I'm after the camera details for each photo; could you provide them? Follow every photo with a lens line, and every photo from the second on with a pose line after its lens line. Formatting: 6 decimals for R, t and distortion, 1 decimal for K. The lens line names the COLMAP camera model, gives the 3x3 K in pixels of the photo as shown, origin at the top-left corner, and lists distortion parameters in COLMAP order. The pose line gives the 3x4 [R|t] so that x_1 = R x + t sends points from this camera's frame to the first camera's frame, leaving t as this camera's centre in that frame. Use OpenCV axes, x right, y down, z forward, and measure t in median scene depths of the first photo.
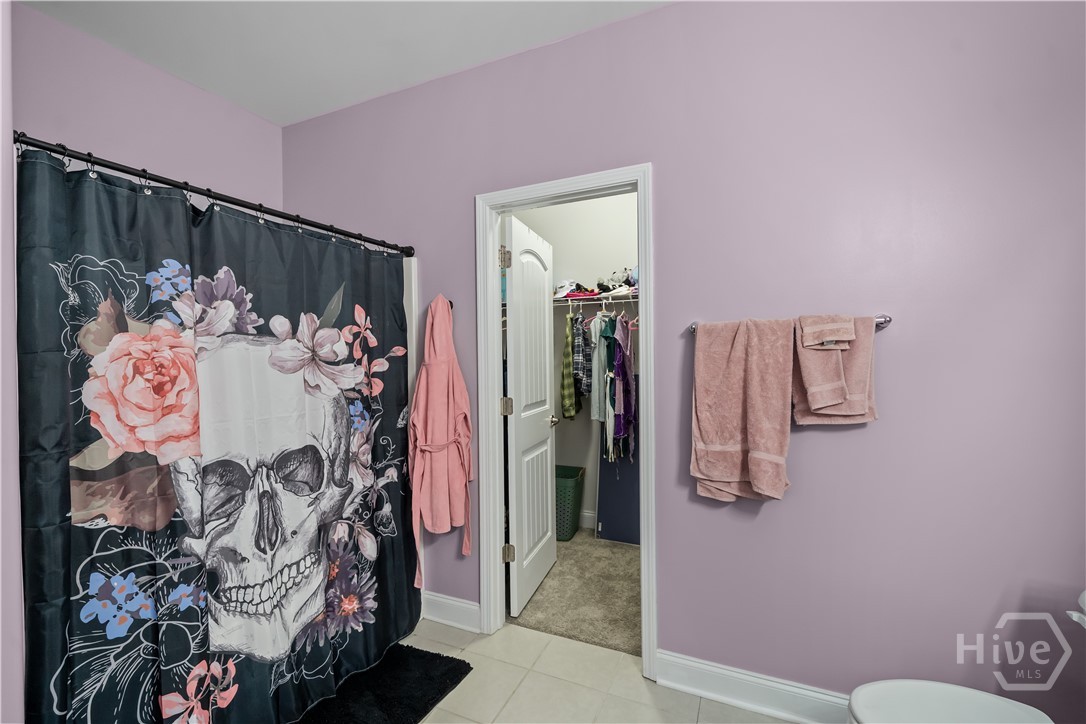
lens RADIAL K [[472.6, 0, 542.5], [0, 472.6, 360.1], [0, 0, 1]] dist [-0.005498, -0.000520]
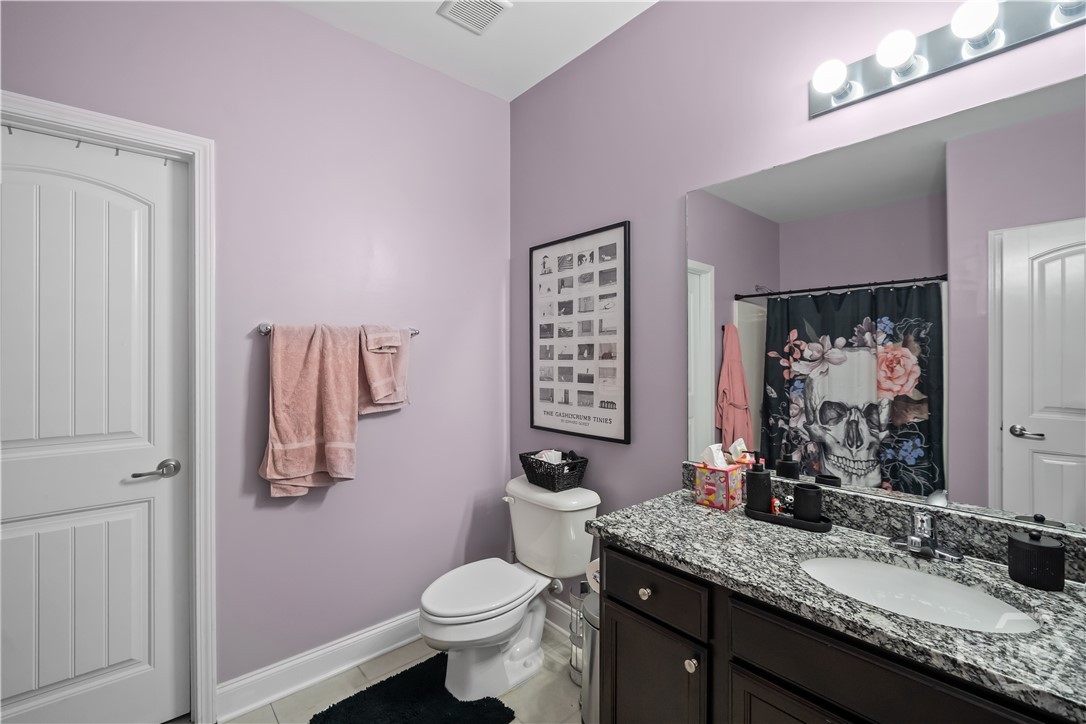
lens RADIAL K [[472.6, 0, 541.9], [0, 472.6, 359.9], [0, 0, 1]] dist [-0.005498, -0.000520]
pose [[0.412100, 0.004304, 0.911129, -0.365360], [0.005578, 0.999958, -0.007246, 0.007986], [-0.911122, 0.008068, 0.412059, 0.078828]]
